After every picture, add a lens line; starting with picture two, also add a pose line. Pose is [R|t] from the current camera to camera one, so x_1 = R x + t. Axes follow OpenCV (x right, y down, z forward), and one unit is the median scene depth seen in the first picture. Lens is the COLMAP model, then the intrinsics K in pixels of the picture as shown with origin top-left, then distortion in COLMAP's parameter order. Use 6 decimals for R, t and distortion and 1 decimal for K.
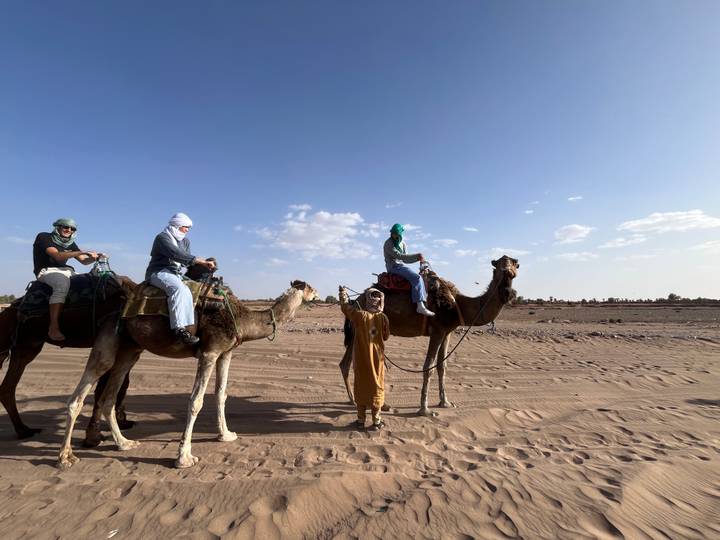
lens RADIAL K [[290.2, 0, 361.0], [0, 290.2, 273.2], [0, 0, 1]] dist [-0.001410, 0.000063]
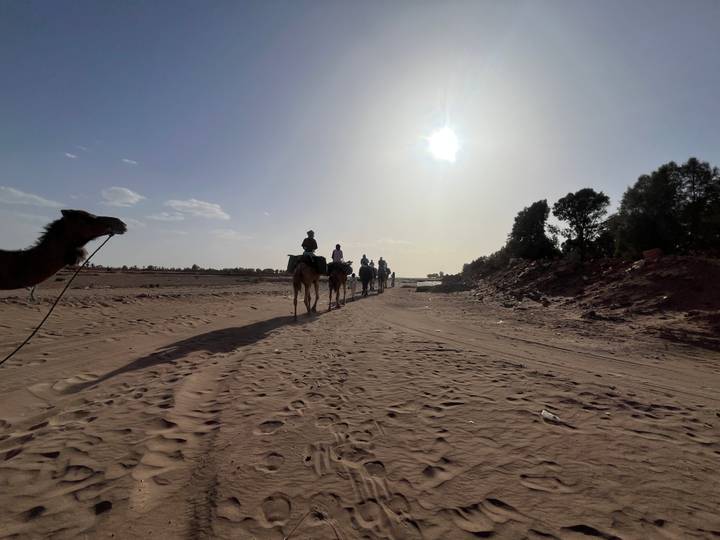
lens RADIAL K [[290.2, 0, 356.1], [0, 290.2, 273.0], [0, 0, 1]] dist [-0.001410, 0.000063]
pose [[0.237464, 0.019349, 0.971204, -0.096799], [-0.128052, 0.991700, 0.011552, 0.015428], [-0.962919, -0.127108, 0.237971, -0.030773]]
